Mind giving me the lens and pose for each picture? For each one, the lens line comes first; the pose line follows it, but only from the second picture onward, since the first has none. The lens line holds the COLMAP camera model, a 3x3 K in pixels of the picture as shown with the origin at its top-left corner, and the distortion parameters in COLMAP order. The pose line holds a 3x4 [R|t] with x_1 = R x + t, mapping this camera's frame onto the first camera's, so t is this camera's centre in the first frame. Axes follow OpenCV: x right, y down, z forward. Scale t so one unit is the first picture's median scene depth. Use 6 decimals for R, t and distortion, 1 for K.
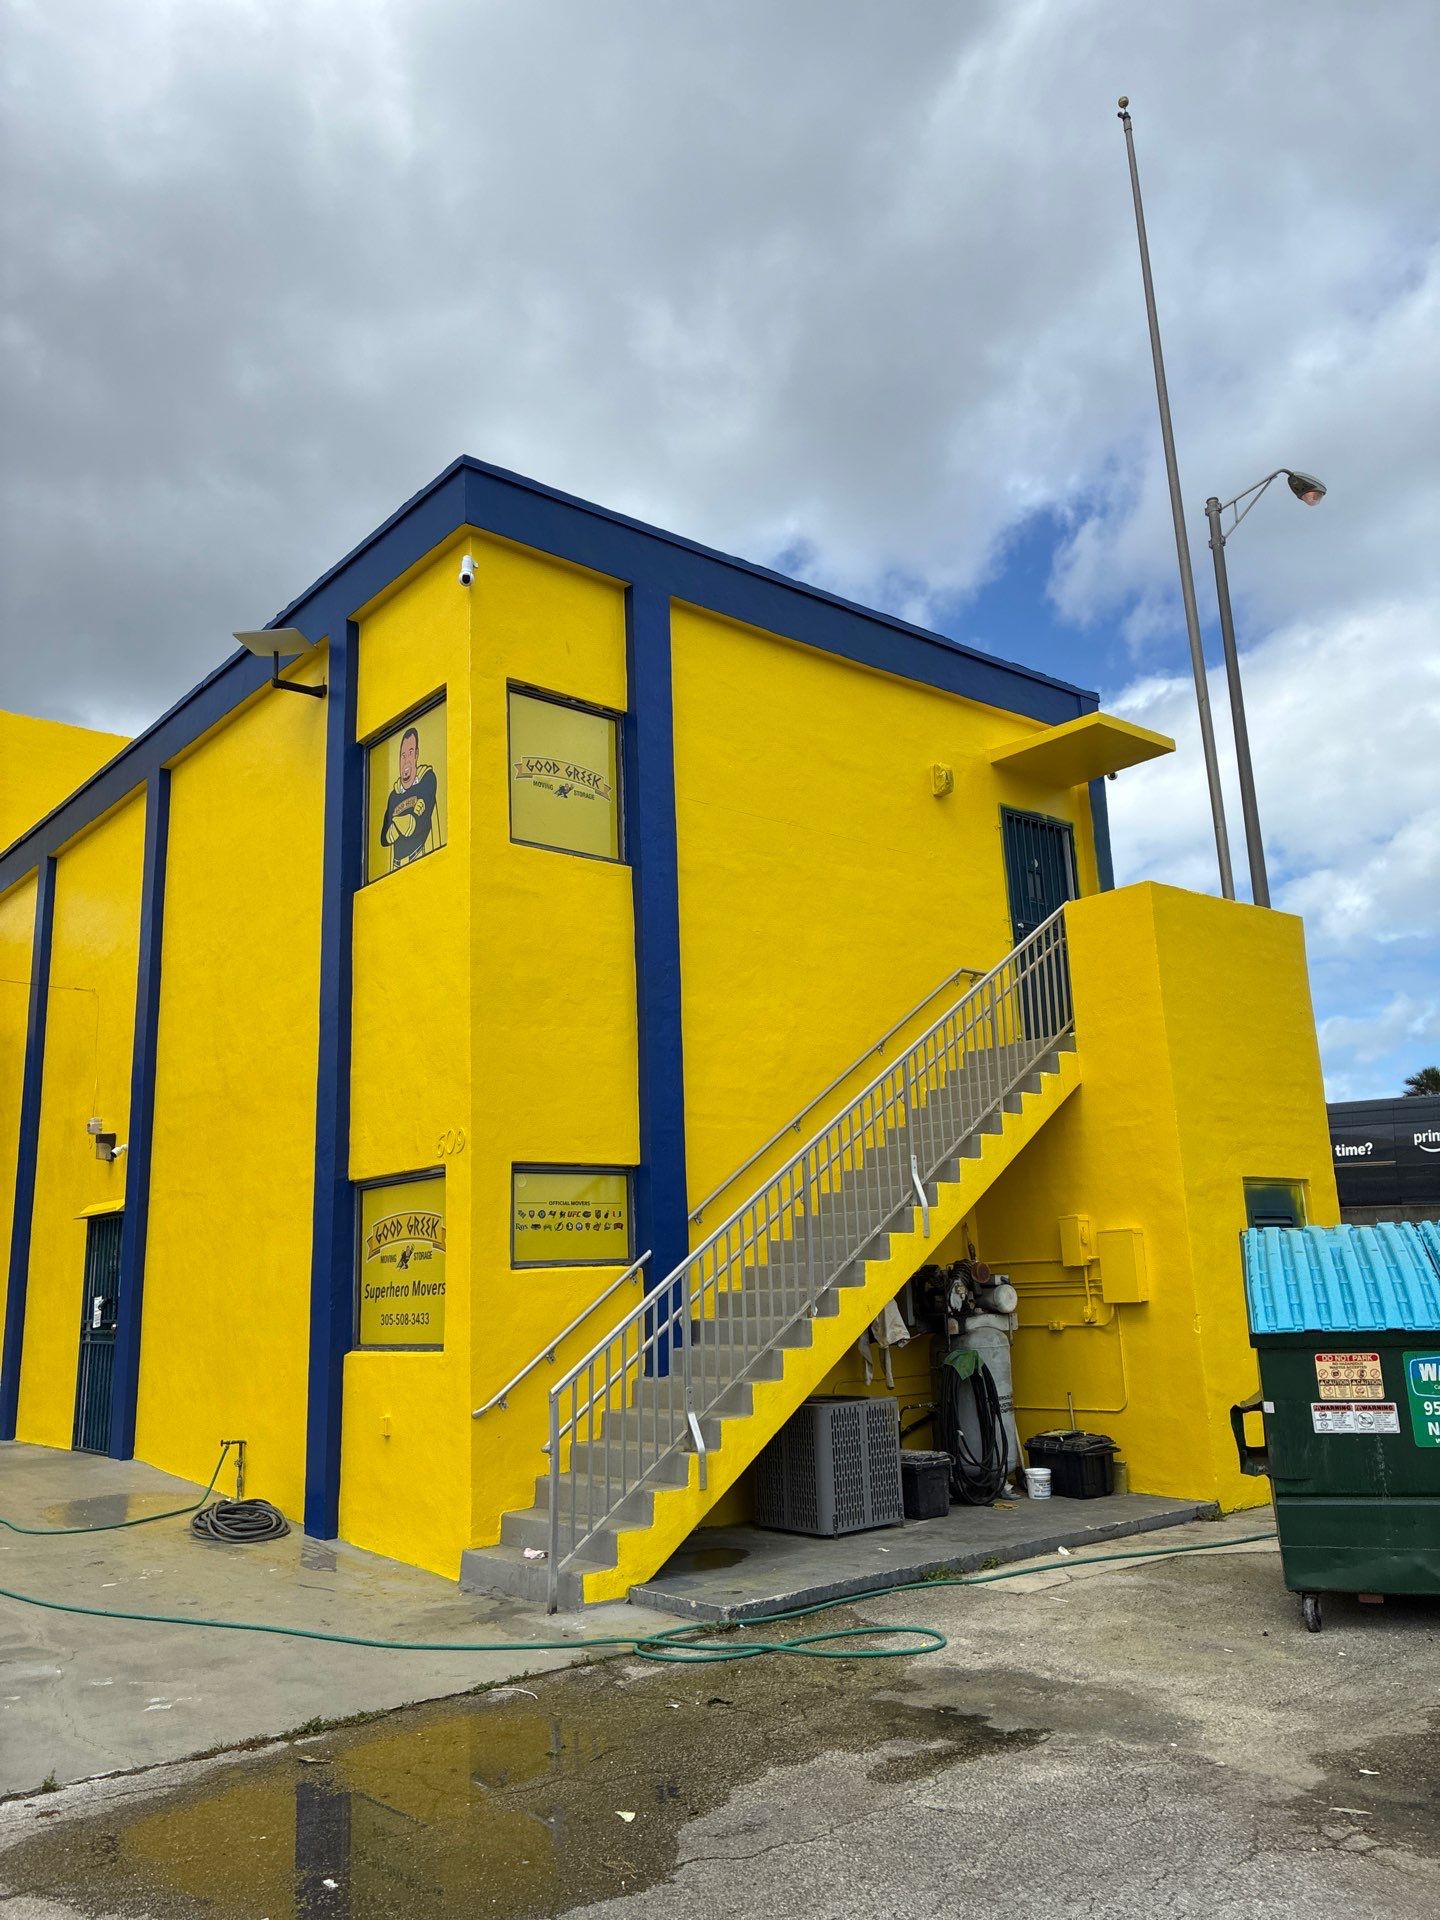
lens RADIAL K [[1449.5, 0, 734.7], [0, 1449.5, 971.0], [0, 0, 1]] dist [0.034142, -0.002854]
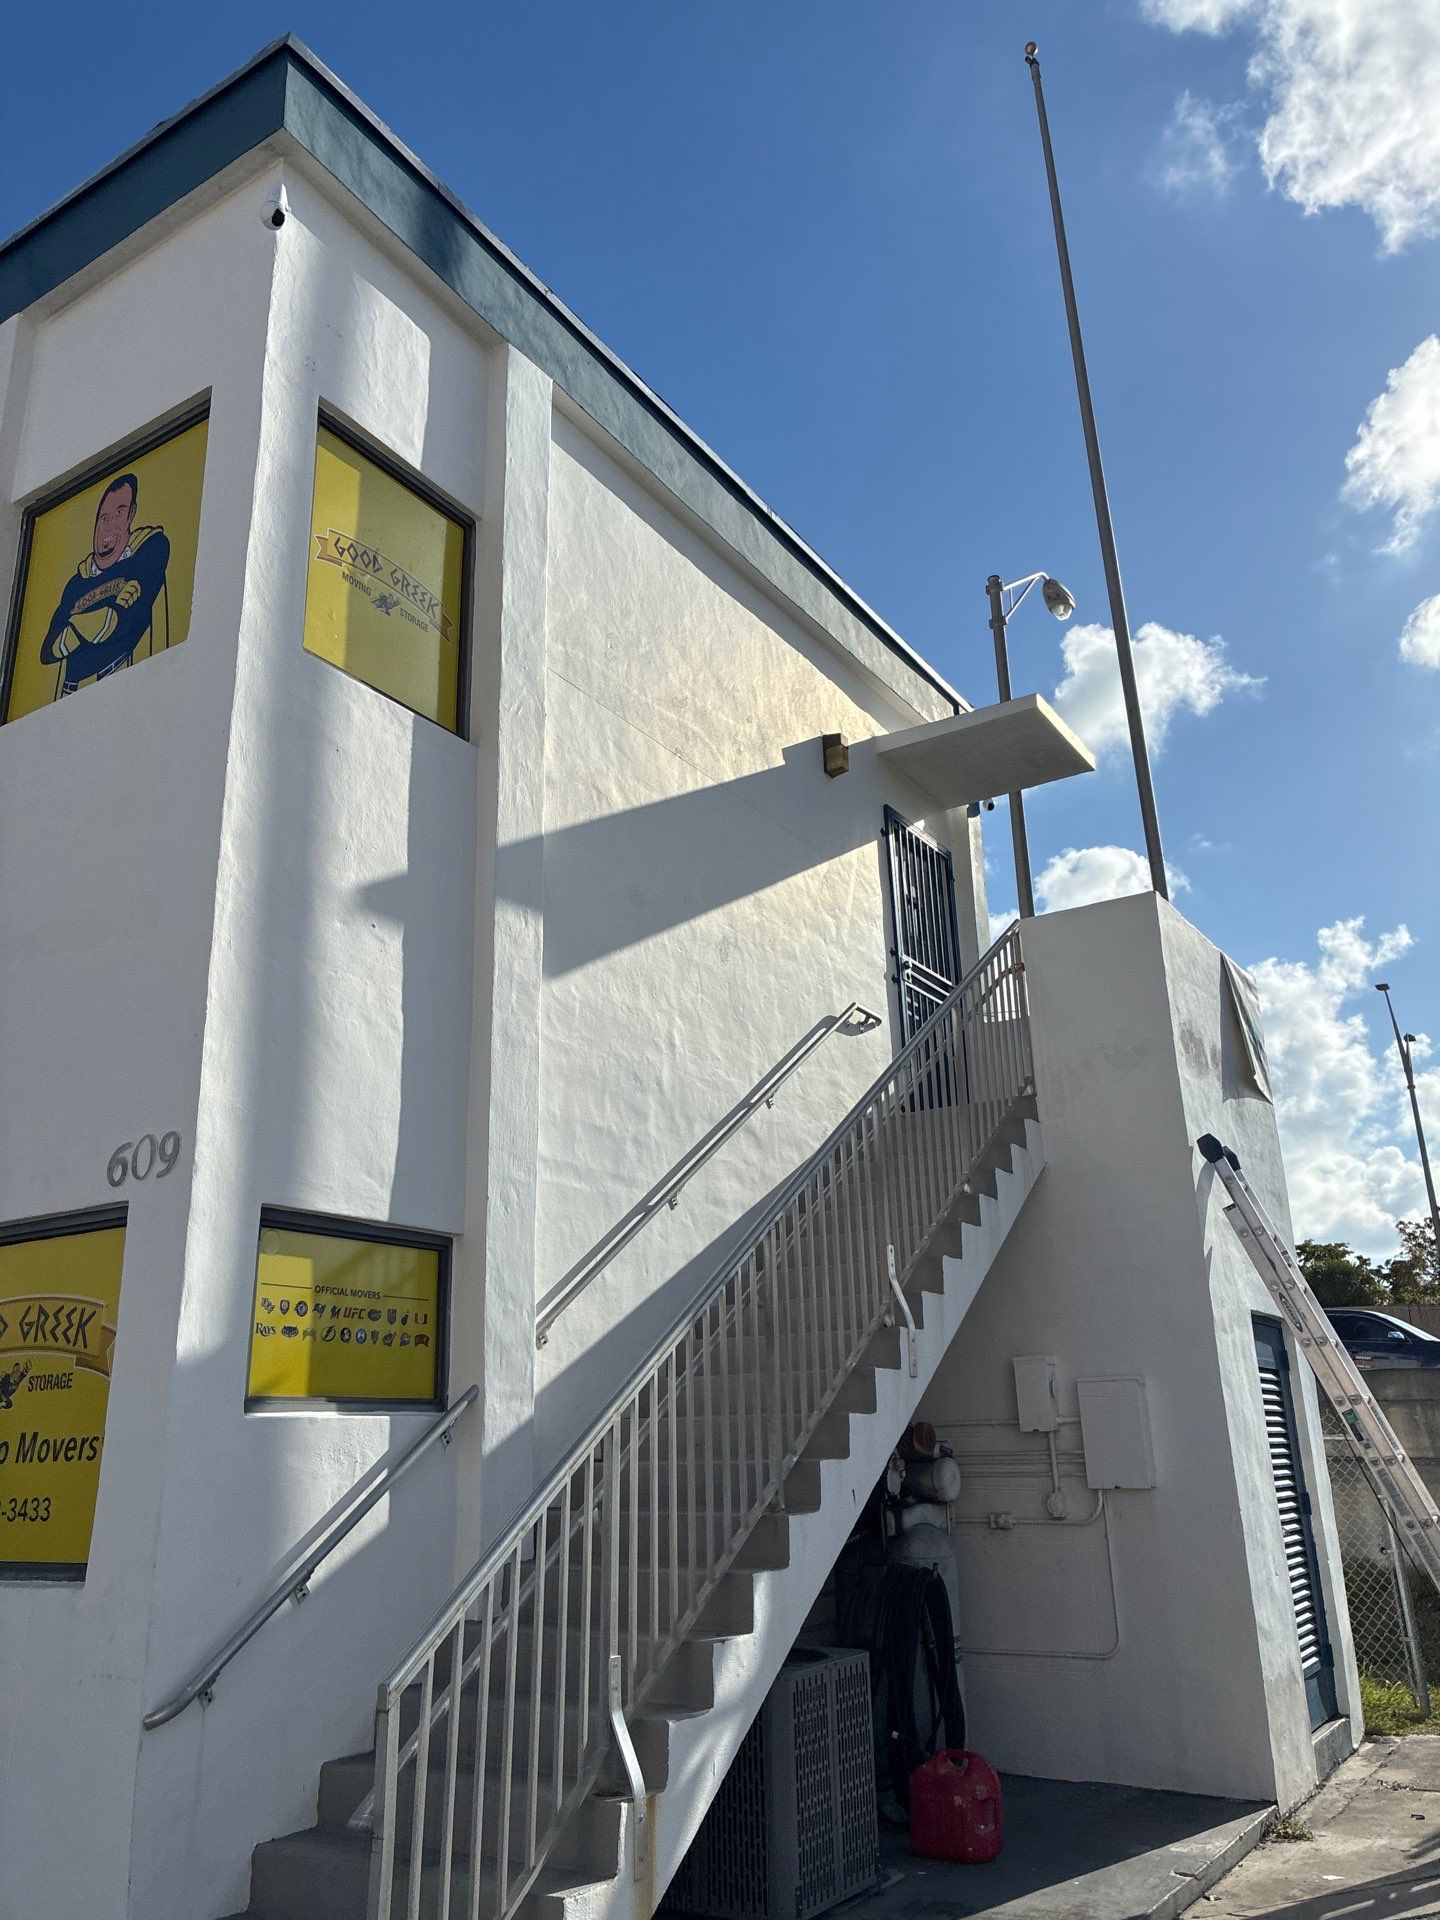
lens RADIAL K [[1475.8, 0, 705.5], [0, 1475.8, 940.9], [0, 0, 1]] dist [-0.059248, 0.147859]
pose [[0.959163, 0.107305, 0.261709, -0.140939], [-0.073362, 0.987960, -0.136210, 0.092578], [-0.273174, 0.111448, 0.955487, 0.409696]]
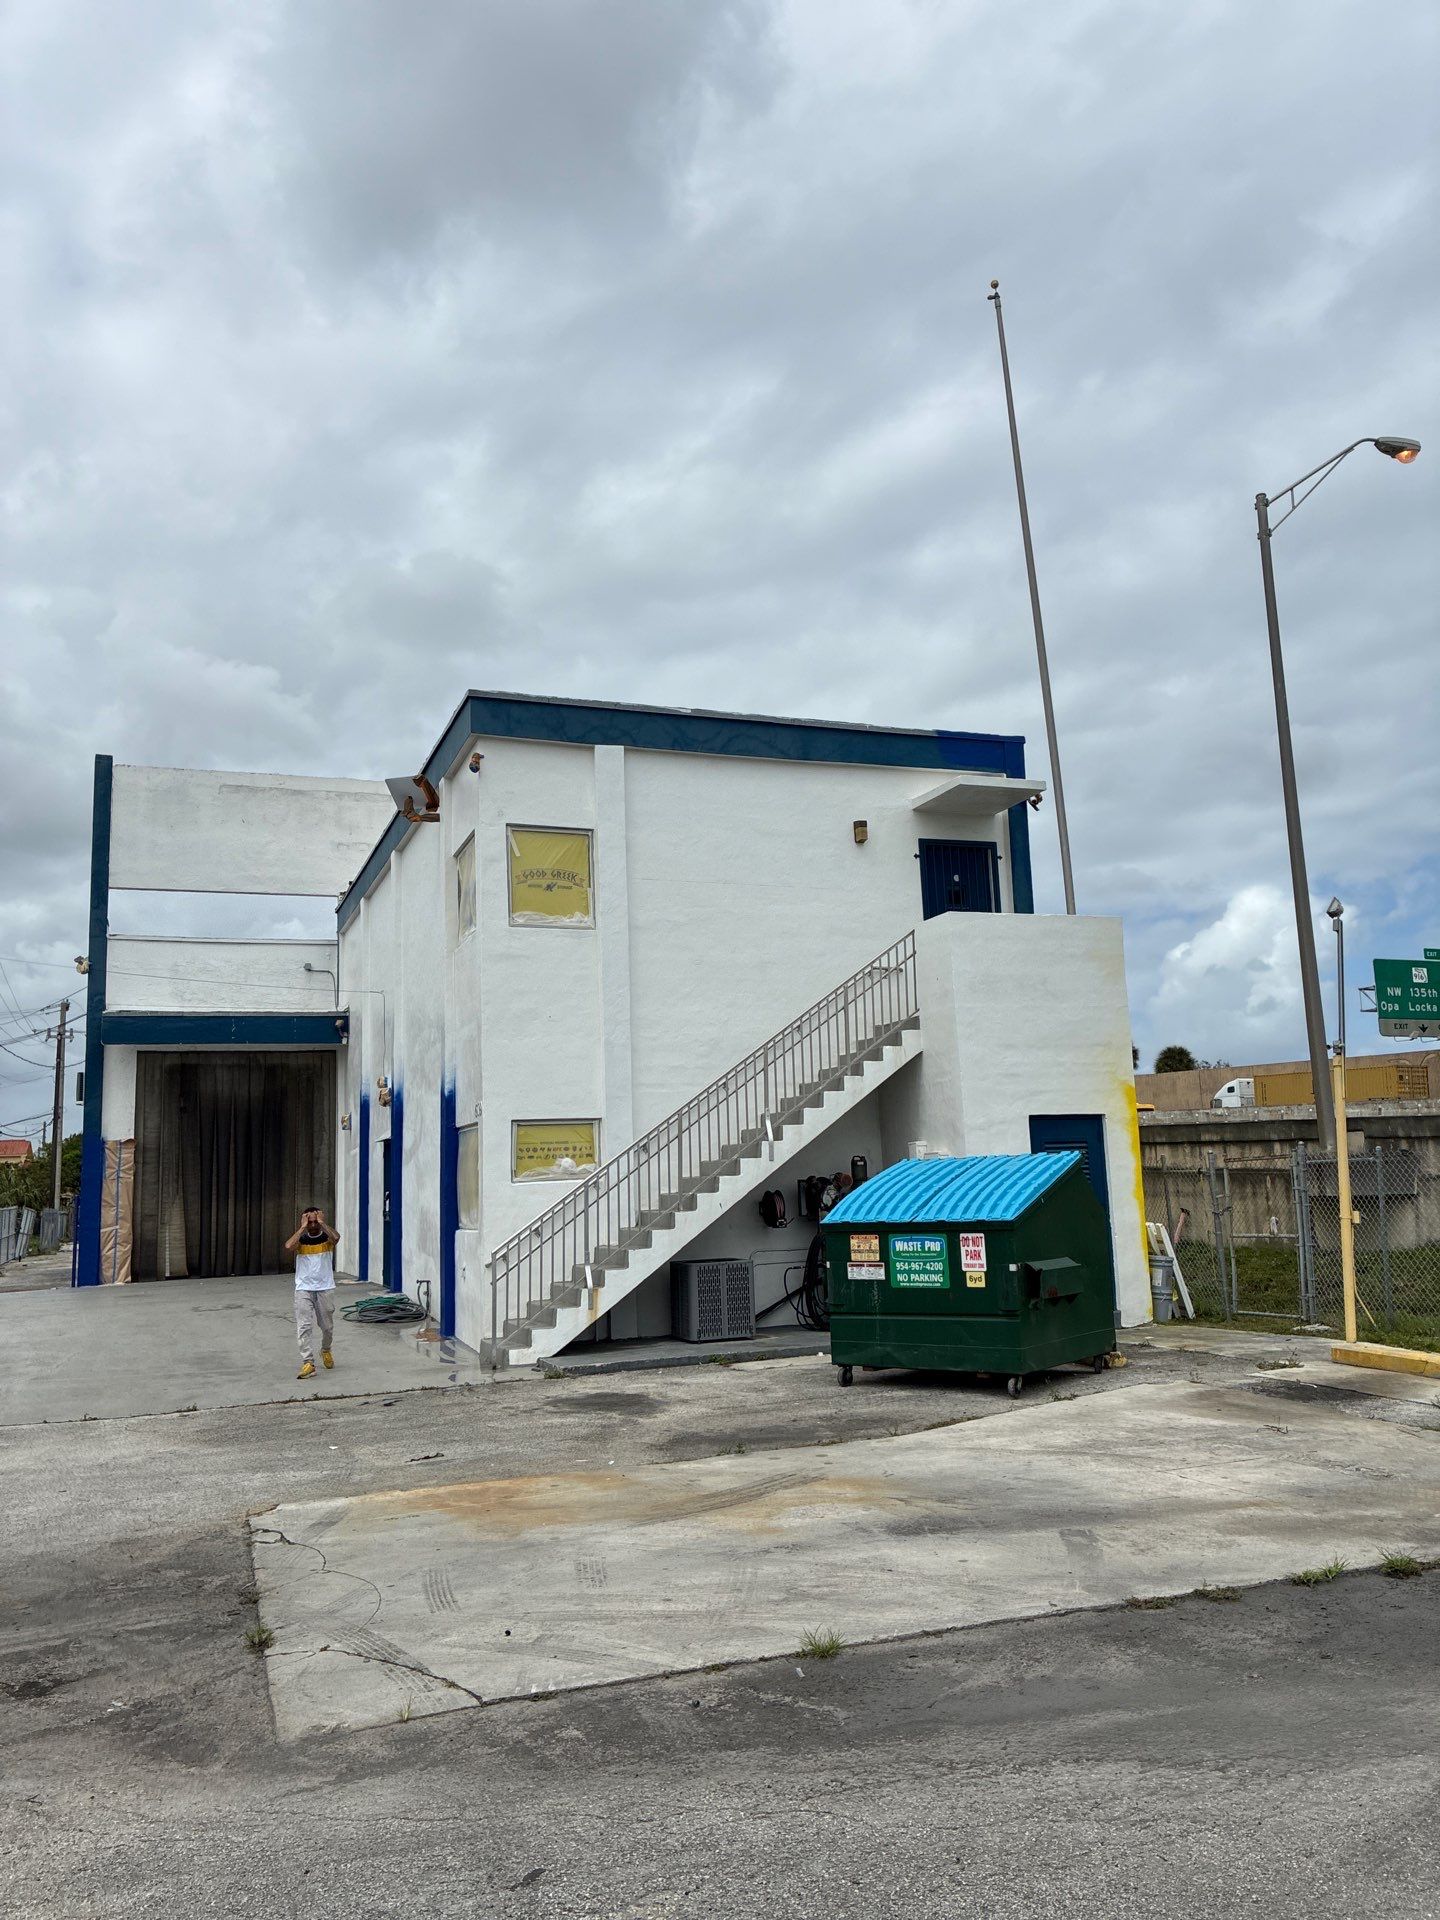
lens RADIAL K [[1438.7, 0, 718.2], [0, 1438.7, 947.1], [0, 0, 1]] dist [0.039904, -0.062159]
pose [[0.943130, -0.053167, -0.328146, 0.604390], [0.073073, 0.996141, 0.048622, -0.127160], [0.324294, -0.069836, 0.943375, -0.470917]]
